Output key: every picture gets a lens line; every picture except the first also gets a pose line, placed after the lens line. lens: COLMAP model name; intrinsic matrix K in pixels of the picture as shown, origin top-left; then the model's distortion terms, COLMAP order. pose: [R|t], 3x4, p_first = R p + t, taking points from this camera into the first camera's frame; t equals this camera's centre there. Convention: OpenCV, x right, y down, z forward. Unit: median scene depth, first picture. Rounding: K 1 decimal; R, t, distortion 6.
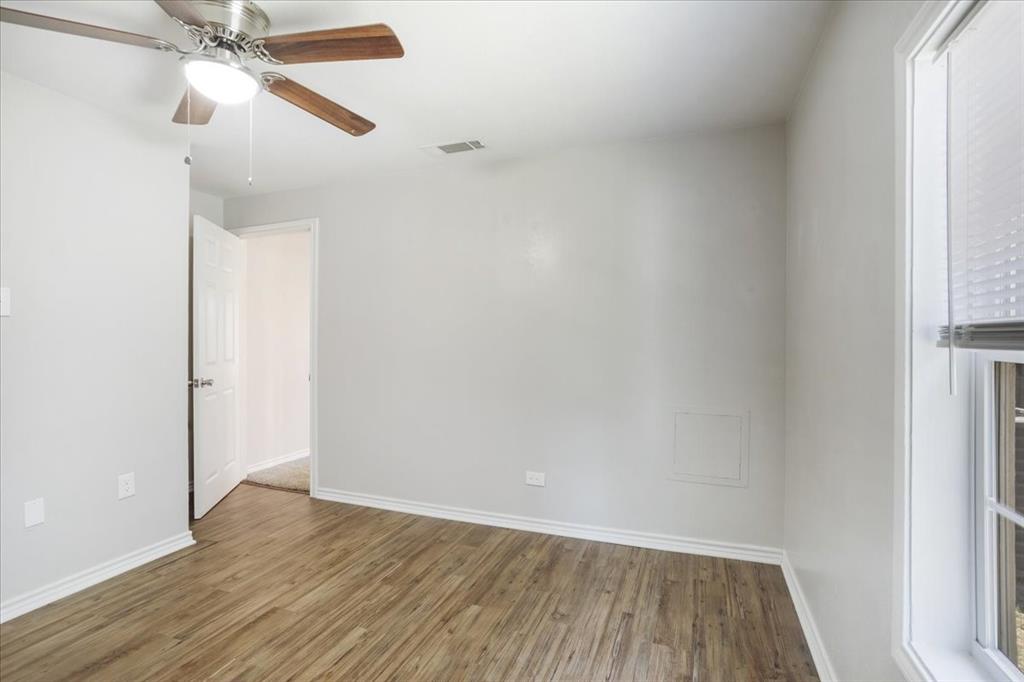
lens RADIAL K [[492.5, 0, 510.7], [0, 492.5, 337.5], [0, 0, 1]] dist [-0.037863, 0.014930]
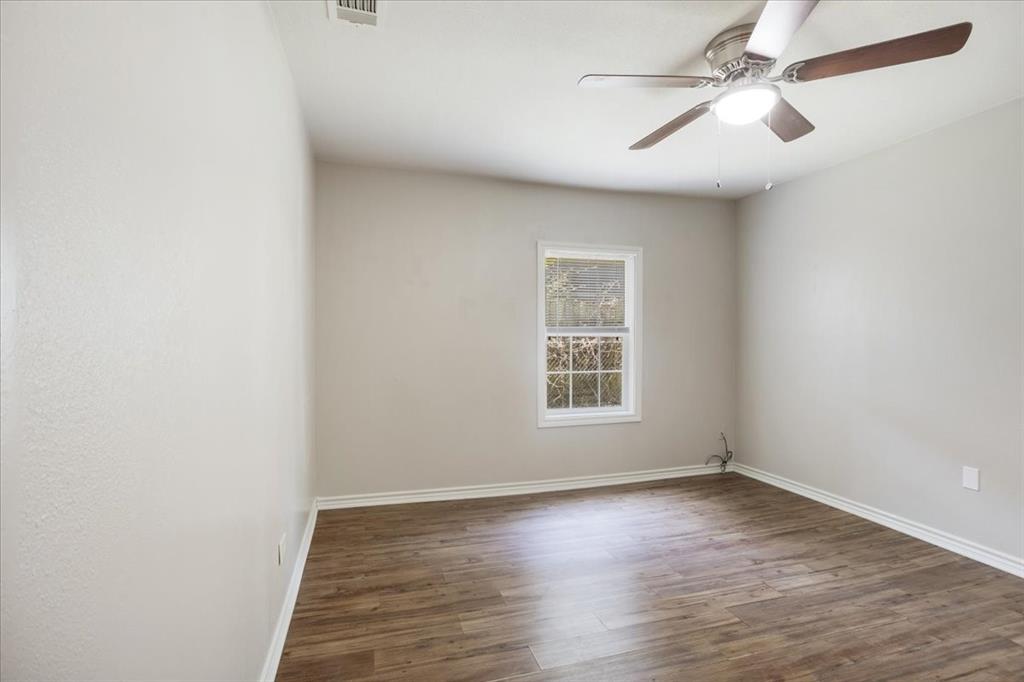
lens RADIAL K [[492.5, 0, 506.7], [0, 492.5, 339.9], [0, 0, 1]] dist [-0.037863, 0.014930]
pose [[-0.609312, -0.006784, 0.792902, -0.799566], [-0.007499, 0.999968, 0.002793, 0.015019], [-0.792895, -0.004244, -0.609343, 1.464095]]
